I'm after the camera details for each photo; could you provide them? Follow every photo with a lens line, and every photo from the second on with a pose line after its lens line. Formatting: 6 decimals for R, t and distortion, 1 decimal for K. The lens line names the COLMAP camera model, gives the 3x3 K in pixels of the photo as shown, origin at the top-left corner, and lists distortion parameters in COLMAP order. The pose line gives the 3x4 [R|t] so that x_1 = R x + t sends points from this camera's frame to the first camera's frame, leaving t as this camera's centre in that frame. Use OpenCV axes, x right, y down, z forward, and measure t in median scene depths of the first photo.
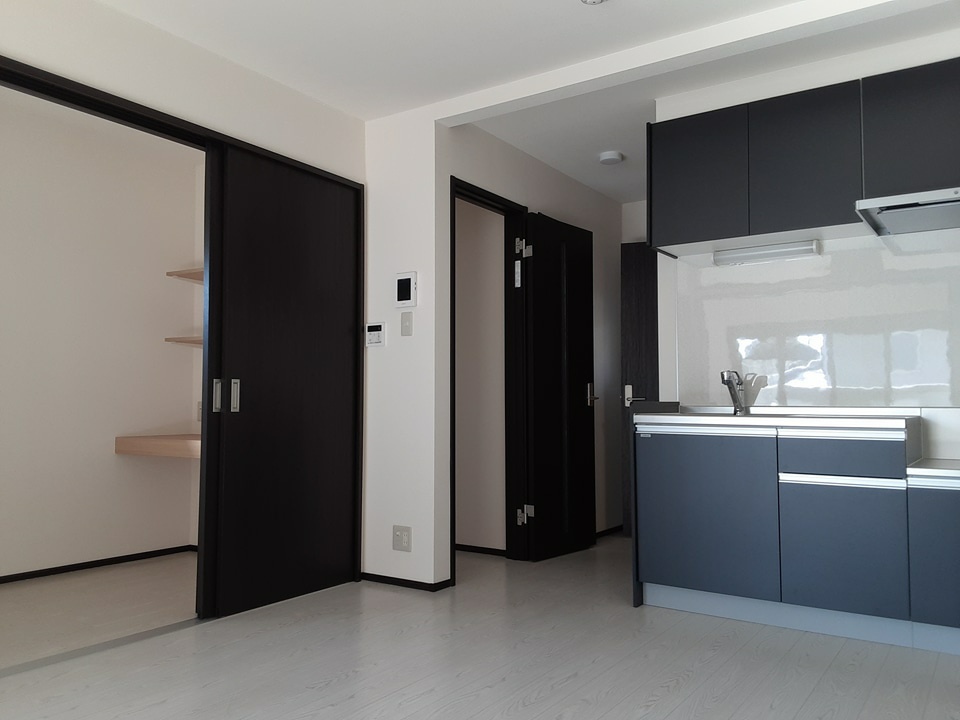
lens RADIAL K [[783.1, 0, 465.3], [0, 783.1, 366.9], [0, 0, 1]] dist [0.133241, -0.195272]
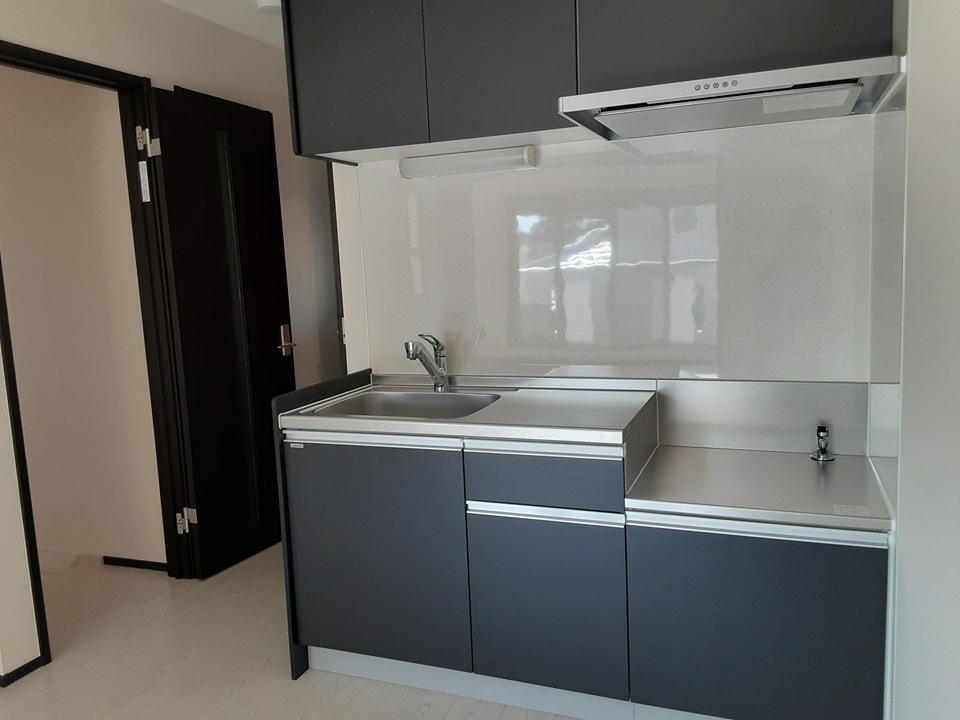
lens RADIAL K [[783.1, 0, 465.3], [0, 783.1, 366.9], [0, 0, 1]] dist [0.133241, -0.195272]
pose [[0.973870, -0.074418, 0.214569, 0.209542], [0.035019, 0.982696, 0.181884, -0.091027], [-0.224392, -0.169617, 0.959624, 0.294153]]
